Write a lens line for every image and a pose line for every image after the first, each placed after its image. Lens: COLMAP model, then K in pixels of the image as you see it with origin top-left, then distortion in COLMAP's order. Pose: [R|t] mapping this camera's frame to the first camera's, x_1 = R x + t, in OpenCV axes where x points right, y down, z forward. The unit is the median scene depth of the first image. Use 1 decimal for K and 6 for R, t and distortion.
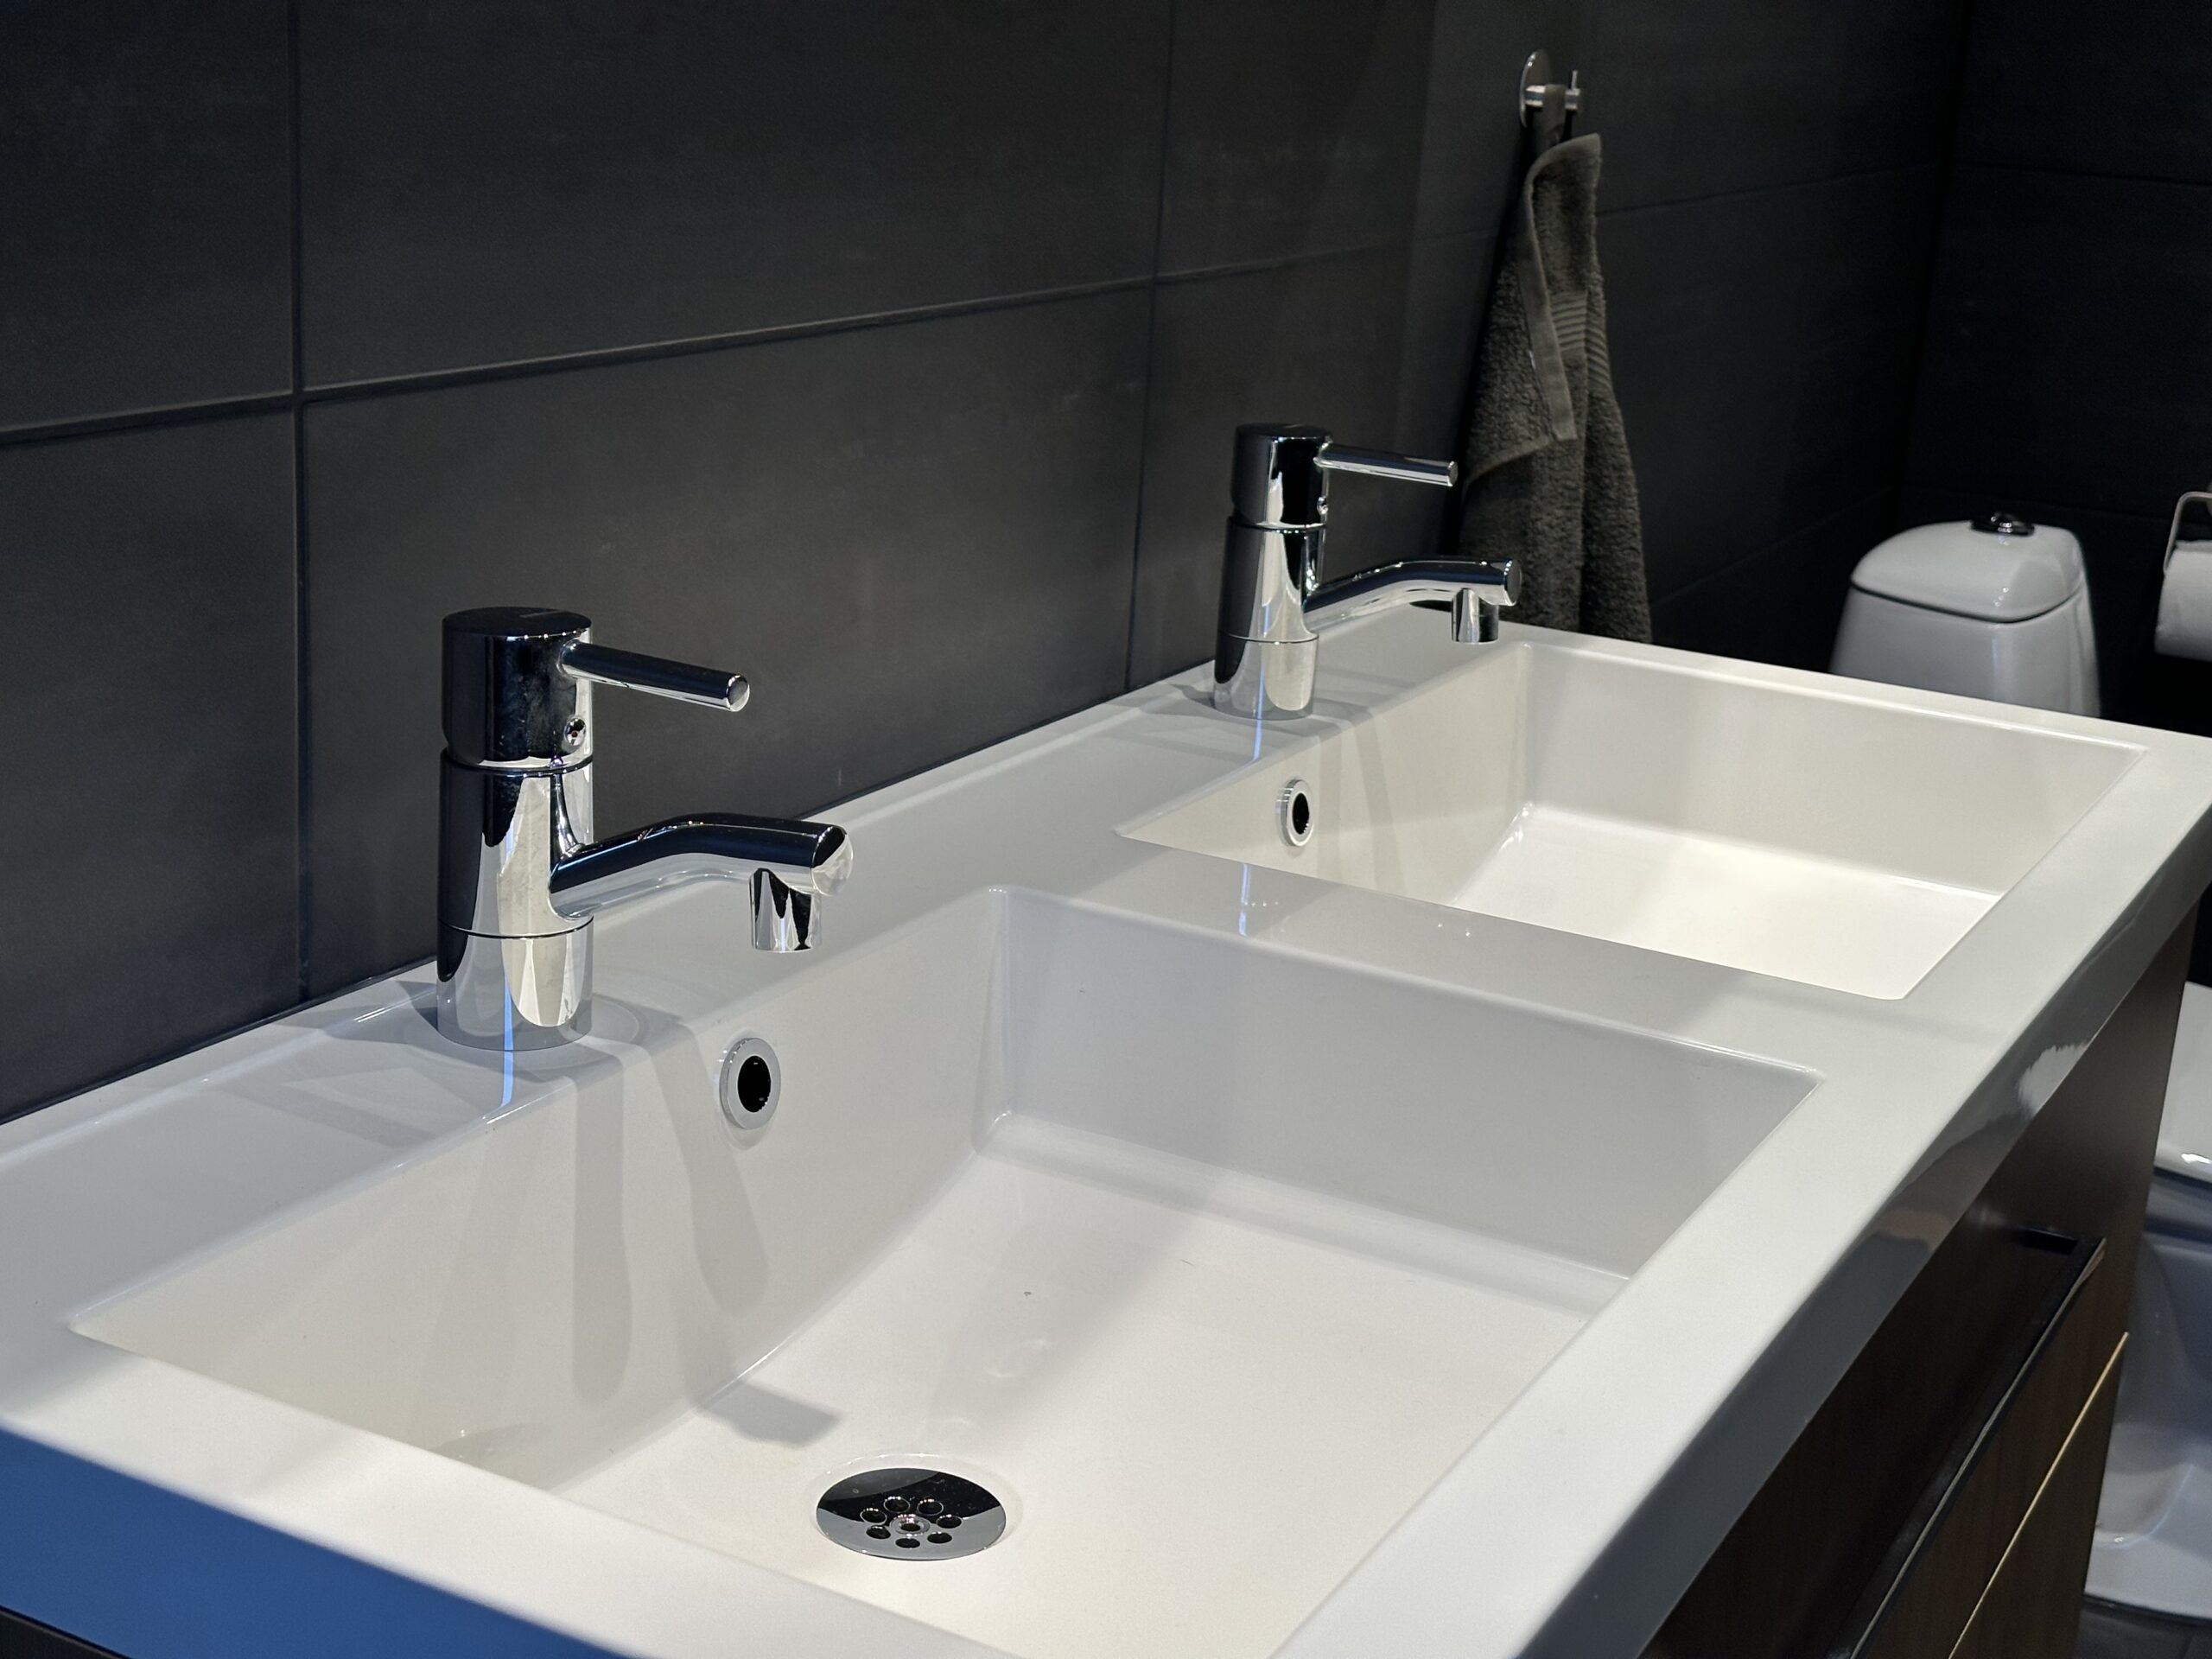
lens RADIAL K [[3094.1, 0, 1106.0], [0, 3094.1, 829.5], [0, 0, 1]] dist [0.132308, 0.003624]
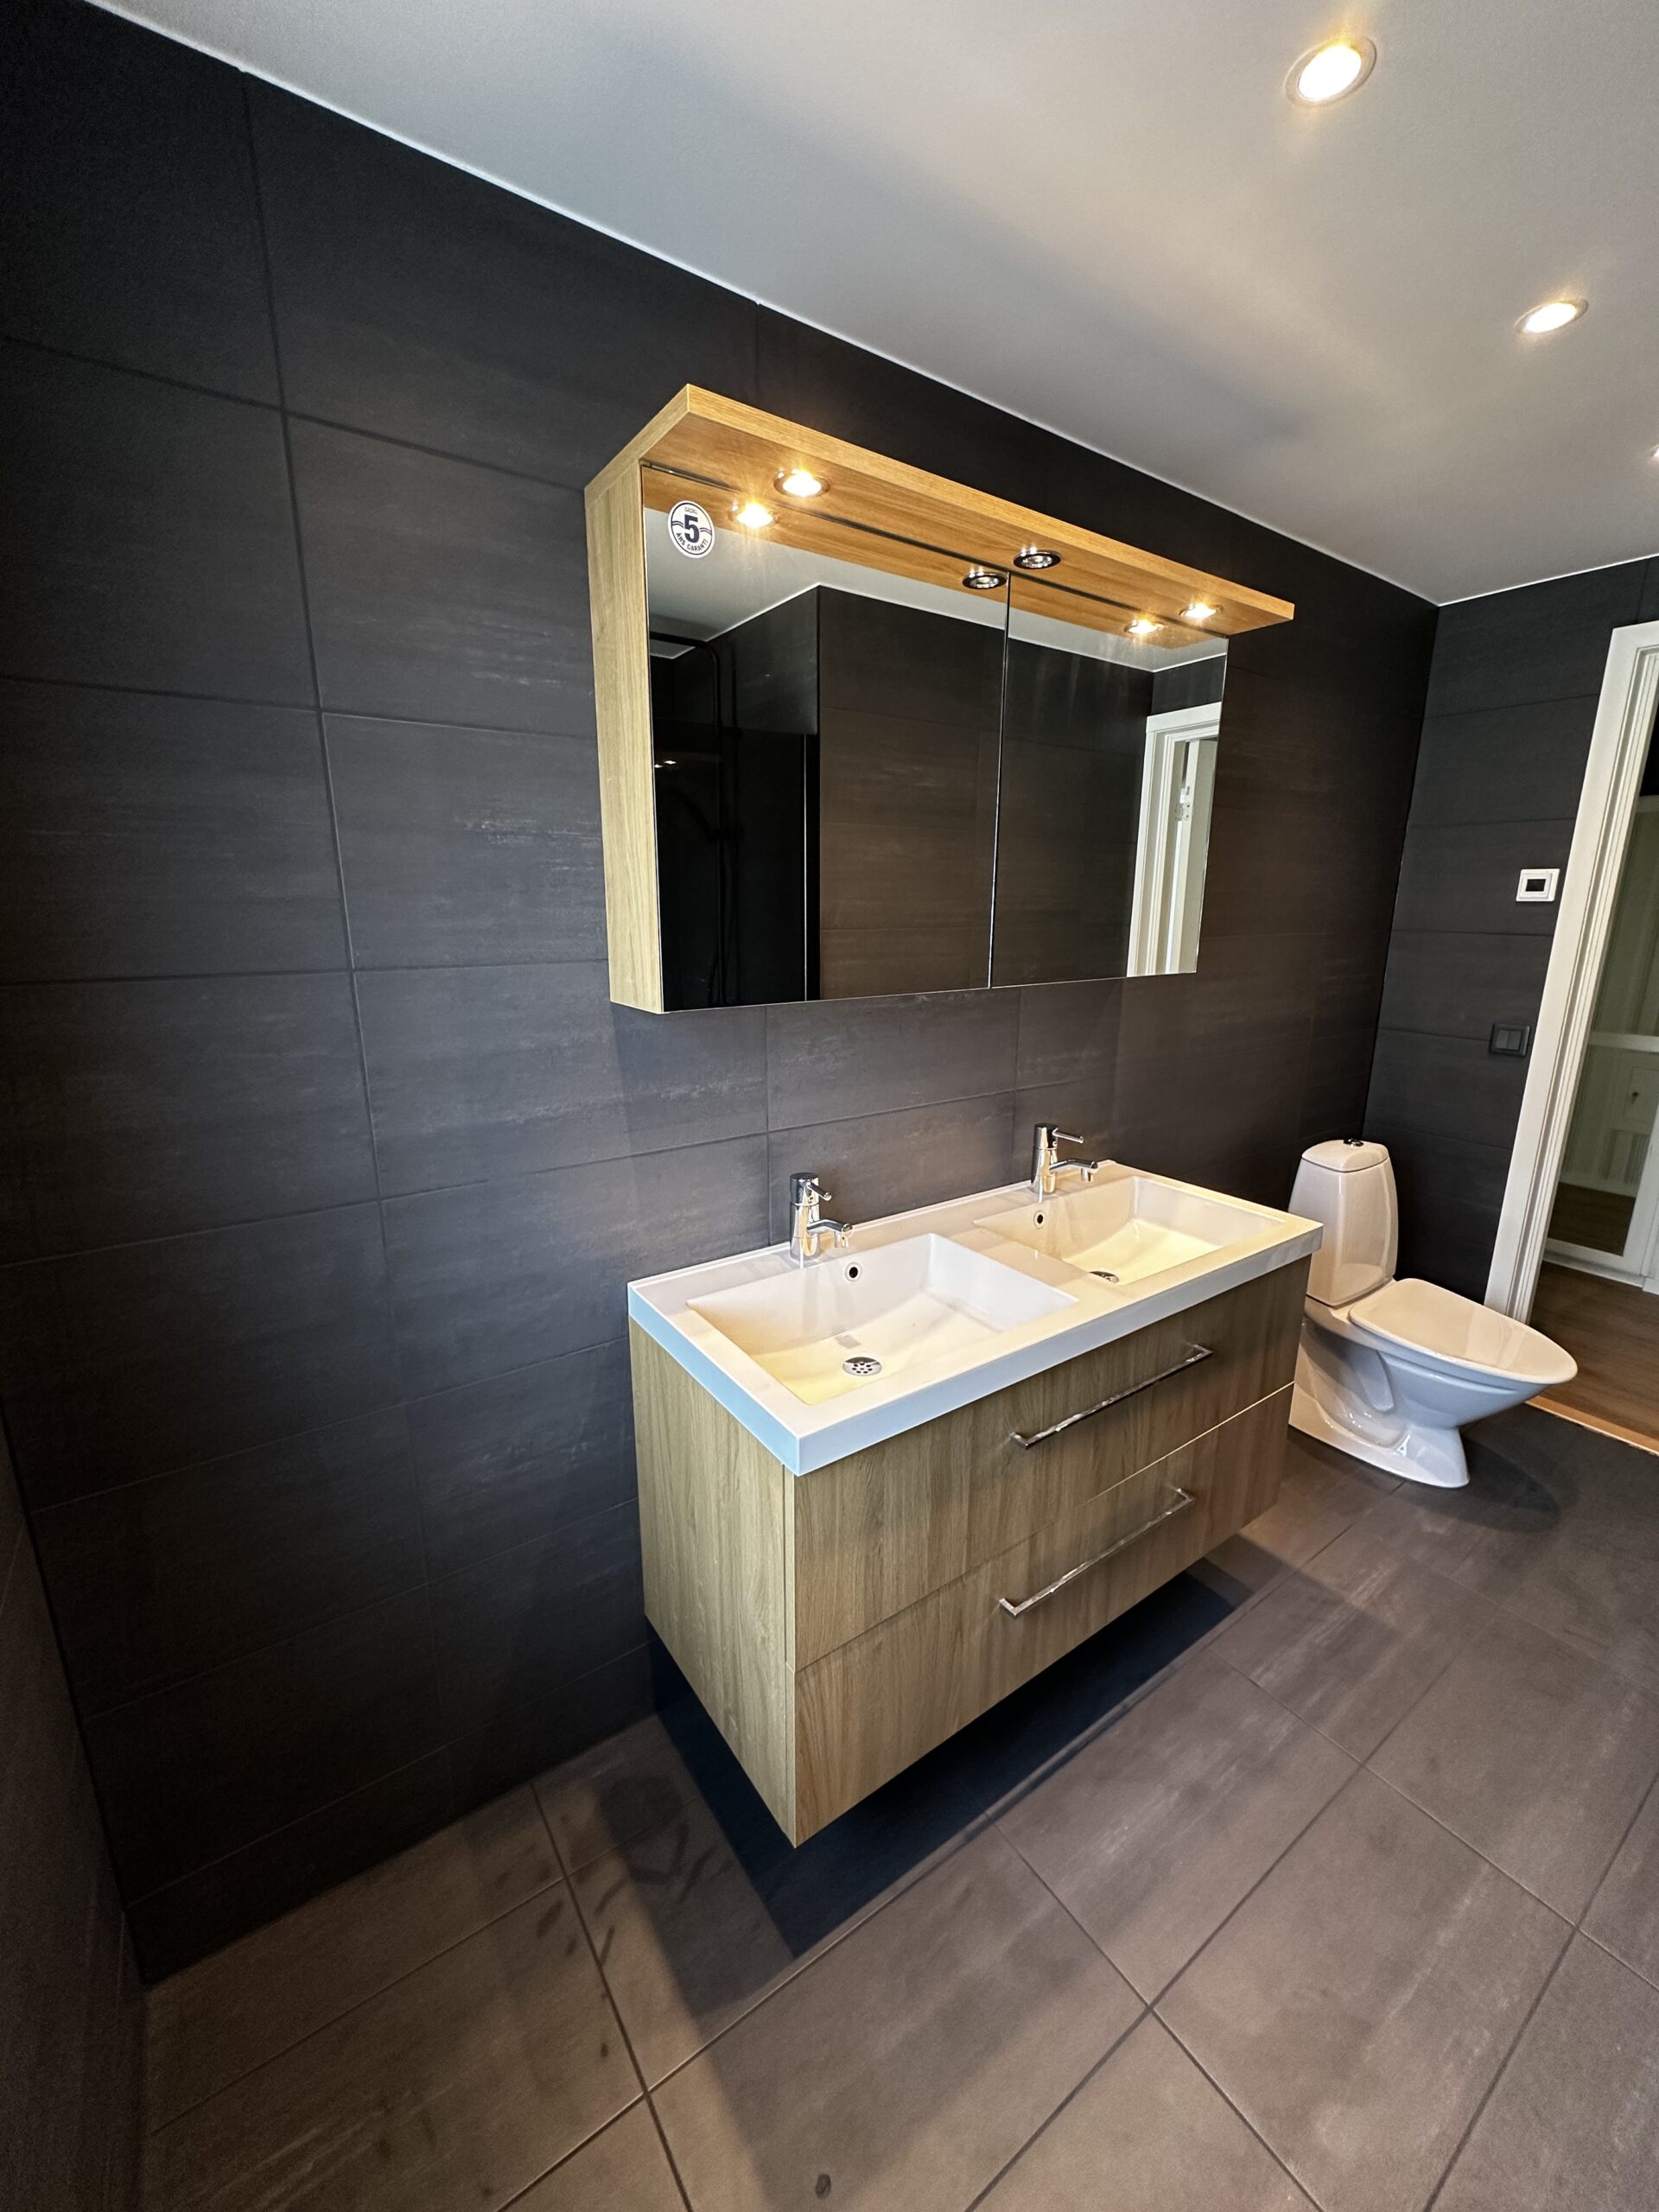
lens RADIAL K [[888.8, 0, 829.5], [0, 888.8, 1106.0], [0, 0, 1]] dist [0.001291, 0.000261]
pose [[0.892714, 0.048417, -0.448016, 0.323956], [-0.075705, 0.996194, -0.043192, -0.079620], [0.444220, 0.072476, 0.892982, -0.189511]]
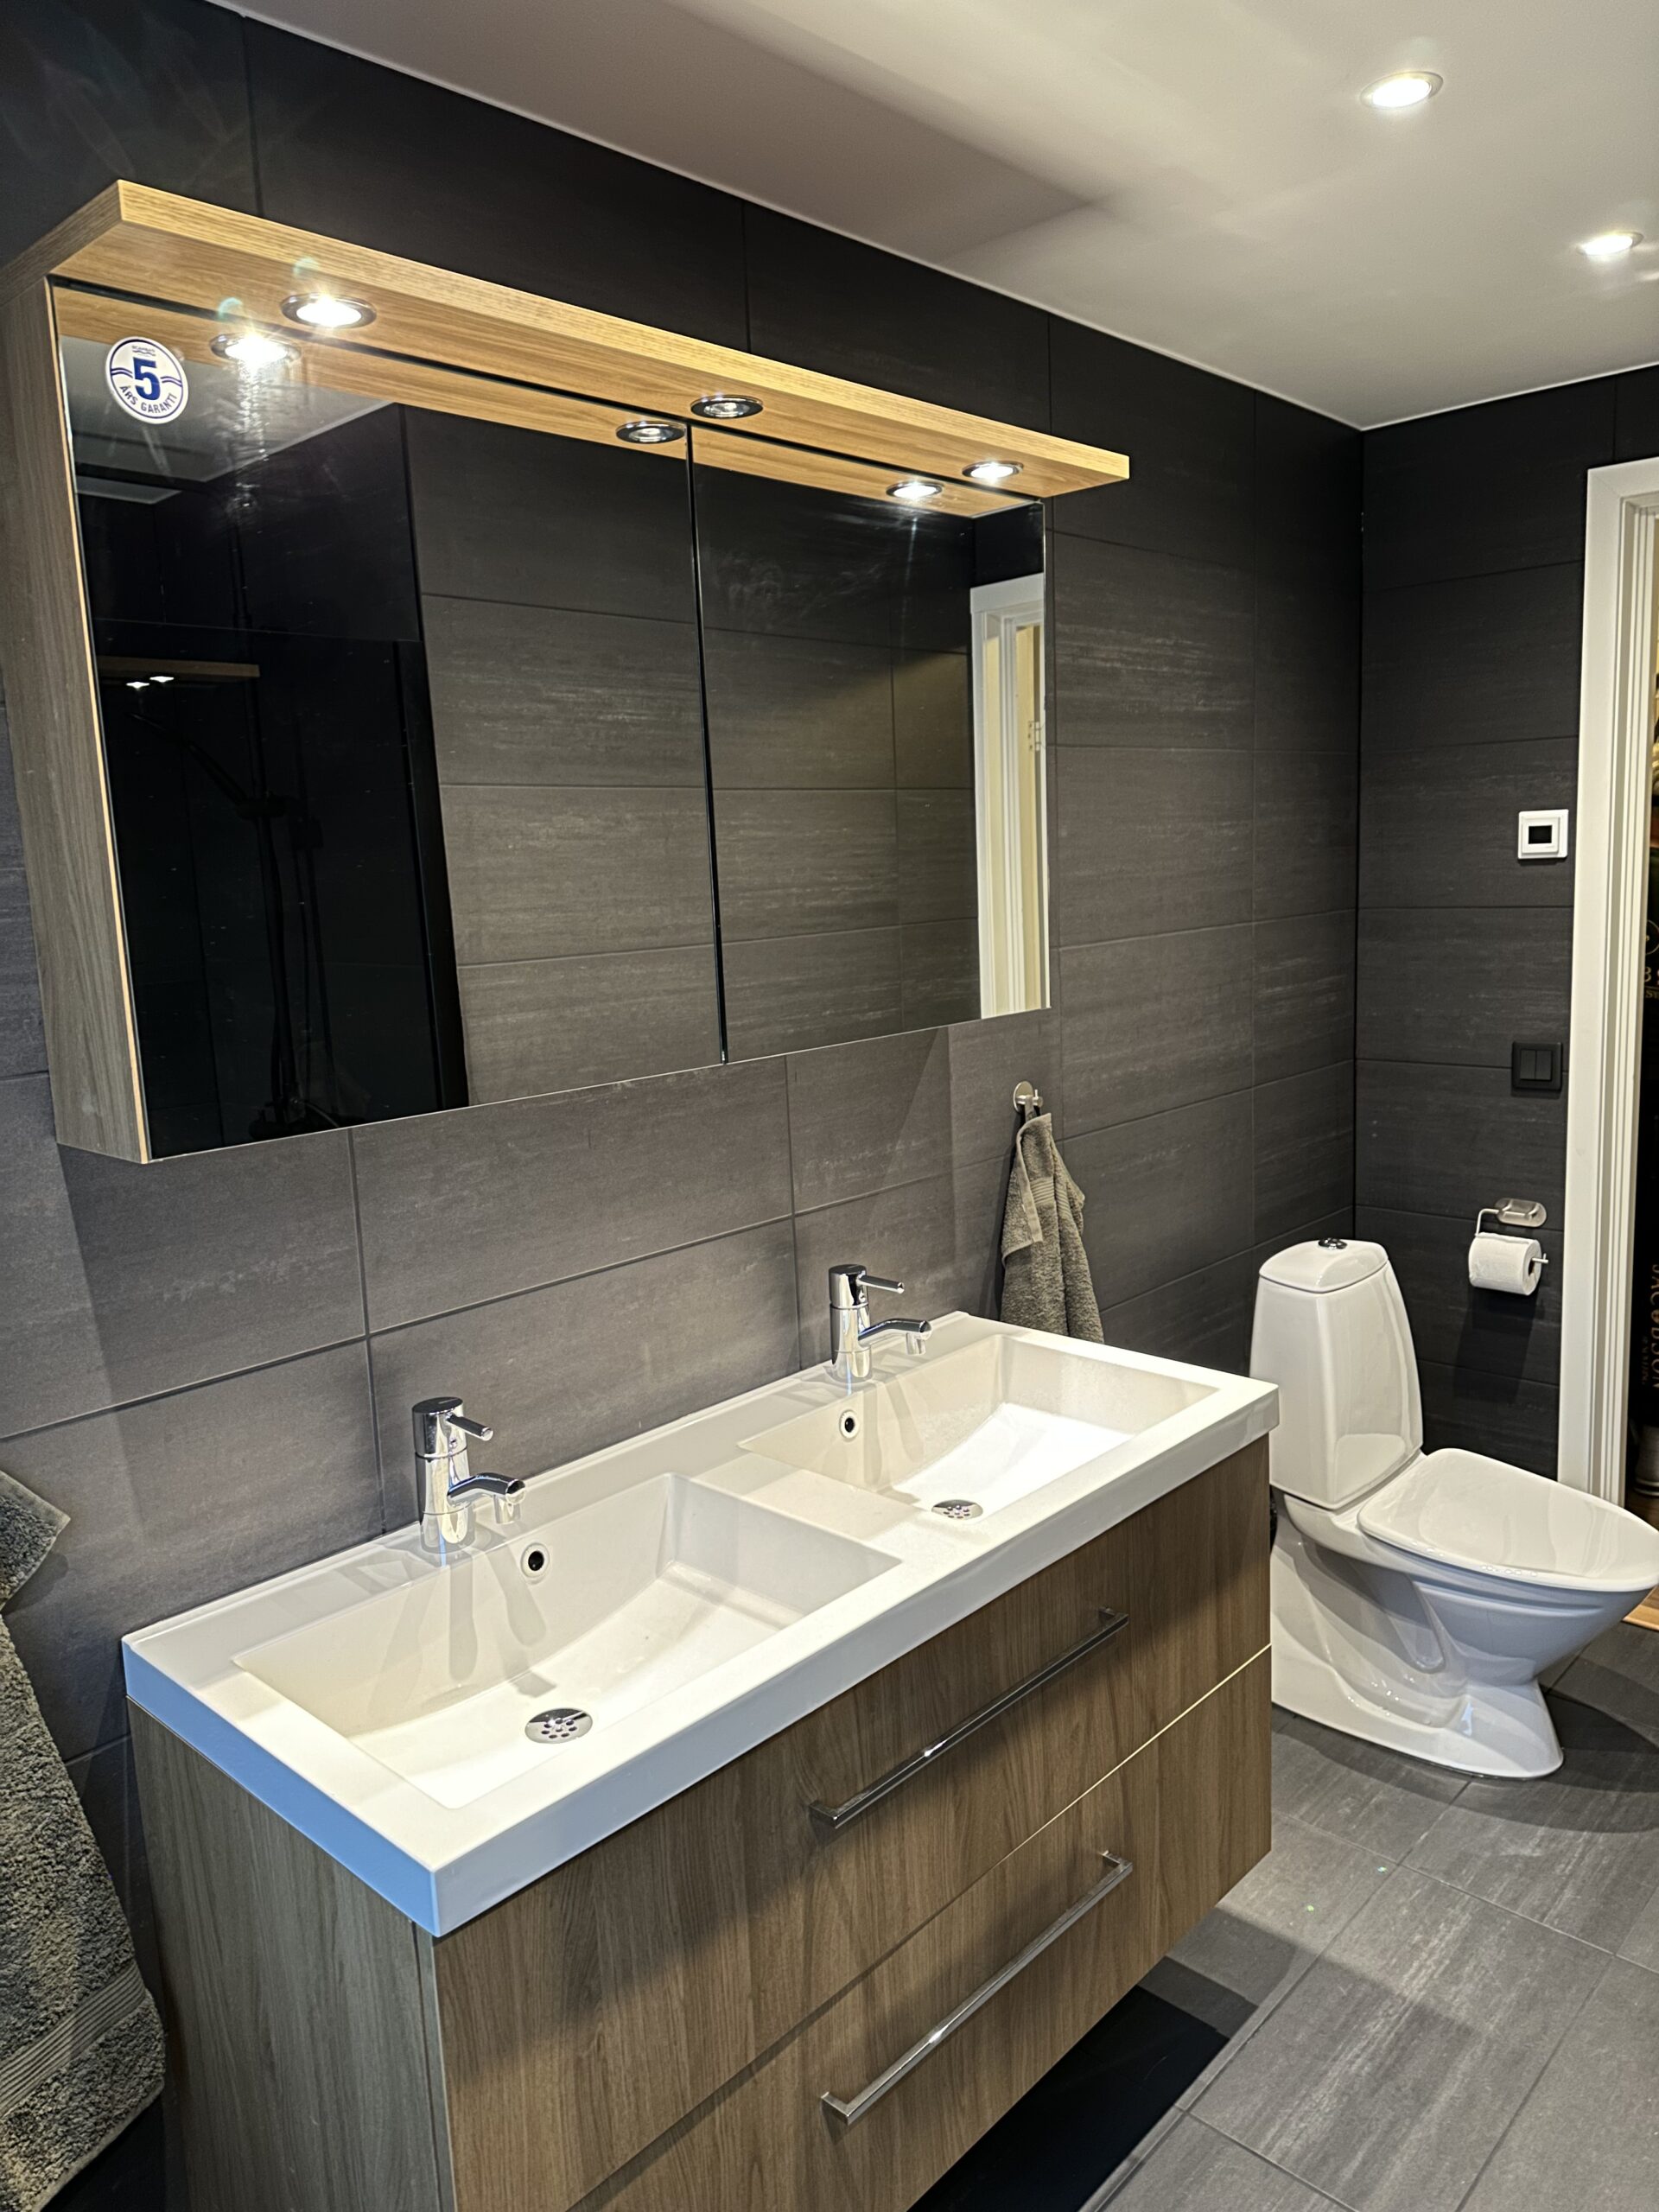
lens RADIAL K [[1559.8, 0, 829.2], [0, 1559.8, 1094.2], [0, 0, 1]] dist [0.105832, -0.143851]
pose [[0.960763, -0.063348, -0.270041, 0.393291], [0.027746, 0.990637, -0.133673, -0.098198], [0.275980, 0.120935, 0.953525, -0.245273]]
